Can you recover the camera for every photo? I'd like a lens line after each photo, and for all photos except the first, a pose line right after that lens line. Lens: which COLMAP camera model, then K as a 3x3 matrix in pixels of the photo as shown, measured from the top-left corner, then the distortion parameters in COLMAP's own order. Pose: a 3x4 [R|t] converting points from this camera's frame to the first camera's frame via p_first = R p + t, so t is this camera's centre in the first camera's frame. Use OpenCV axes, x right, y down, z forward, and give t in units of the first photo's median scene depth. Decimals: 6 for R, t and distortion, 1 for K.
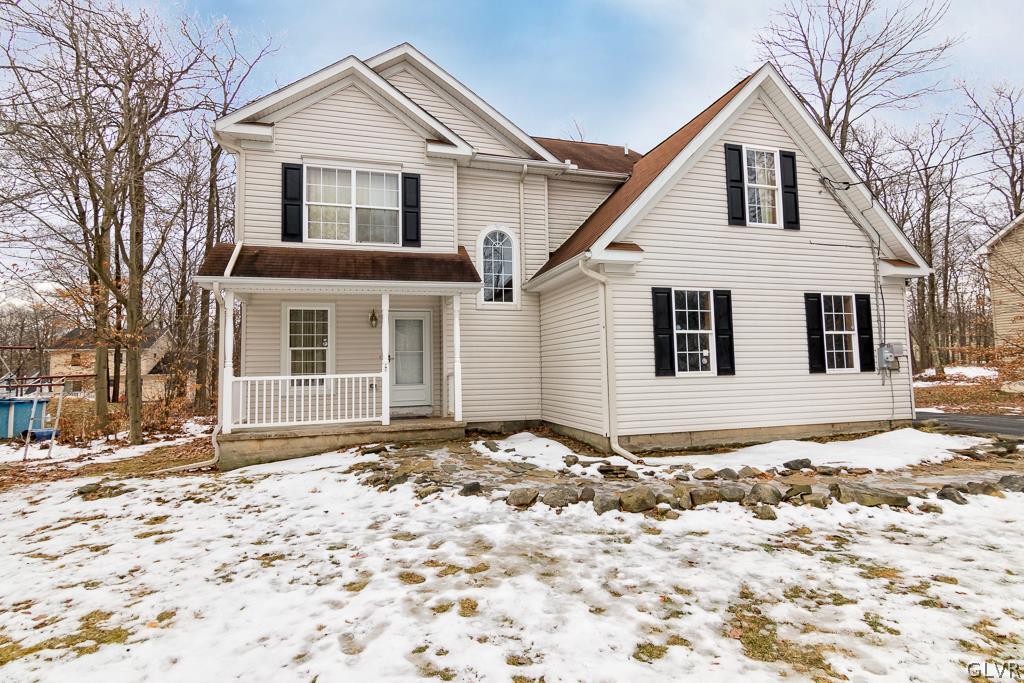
lens RADIAL K [[515.3, 0, 507.4], [0, 515.3, 334.3], [0, 0, 1]] dist [-0.000706, 0.000202]
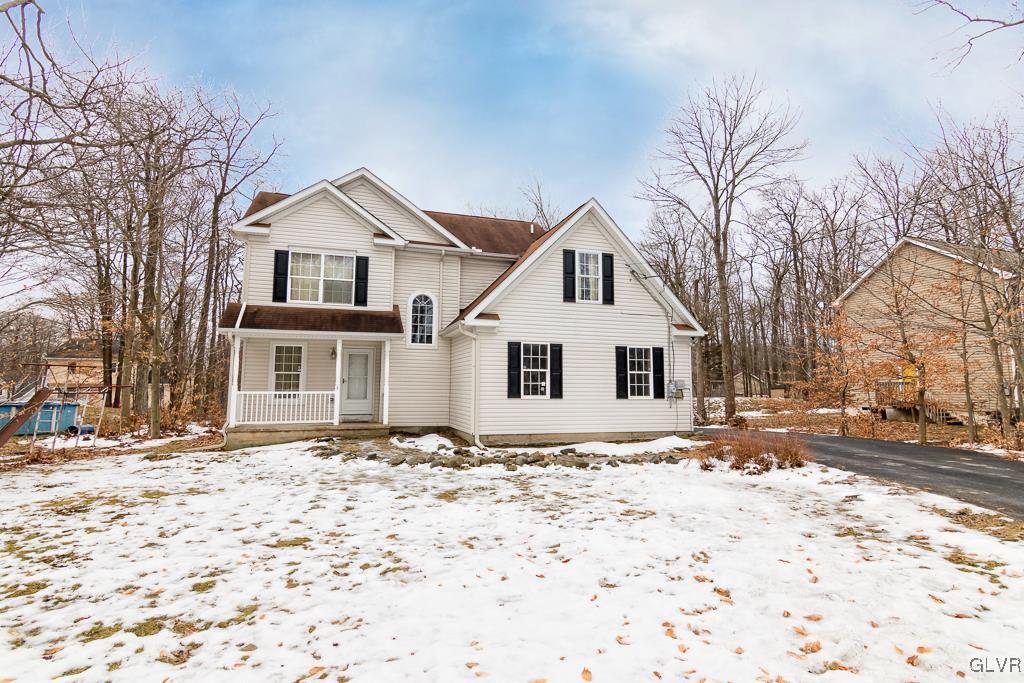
lens RADIAL K [[515.3, 0, 507.4], [0, 515.3, 334.3], [0, 0, 1]] dist [-0.000706, 0.000202]
pose [[0.999280, 0.029211, 0.024225, 0.221773], [-0.028376, 0.999016, -0.034098, -0.054853], [-0.025197, 0.033386, 0.999125, -0.536524]]
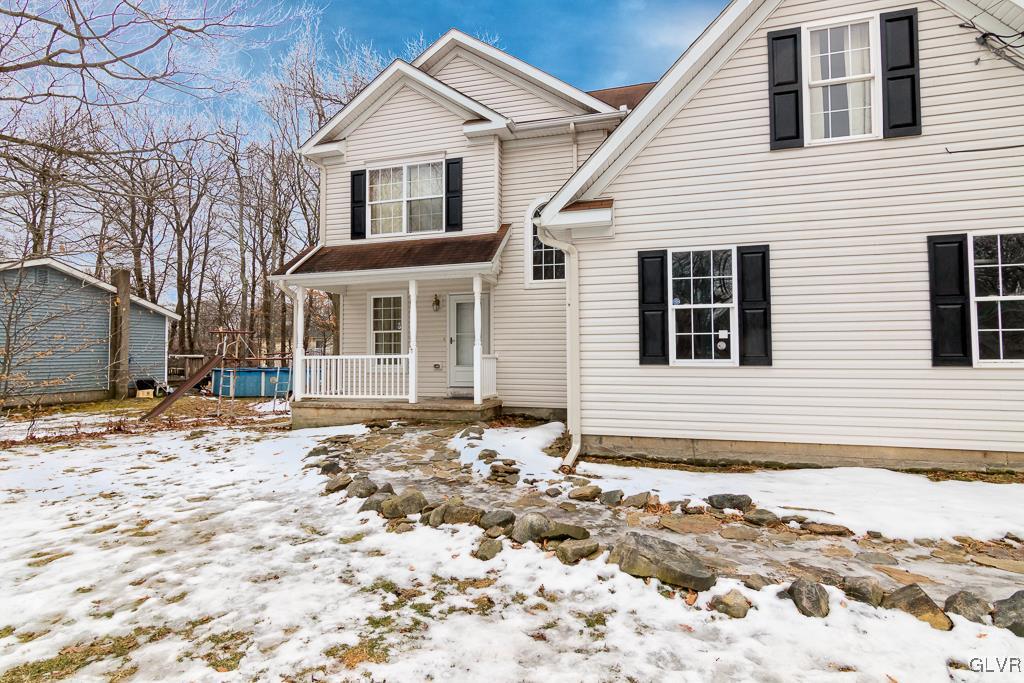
lens RADIAL K [[515.3, 0, 507.4], [0, 515.3, 334.3], [0, 0, 1]] dist [-0.000706, 0.000202]
pose [[0.841774, -0.004570, -0.539810, 0.495411], [0.026209, 0.999131, 0.032412, 0.004044], [0.539193, -0.041432, 0.841162, 0.208648]]
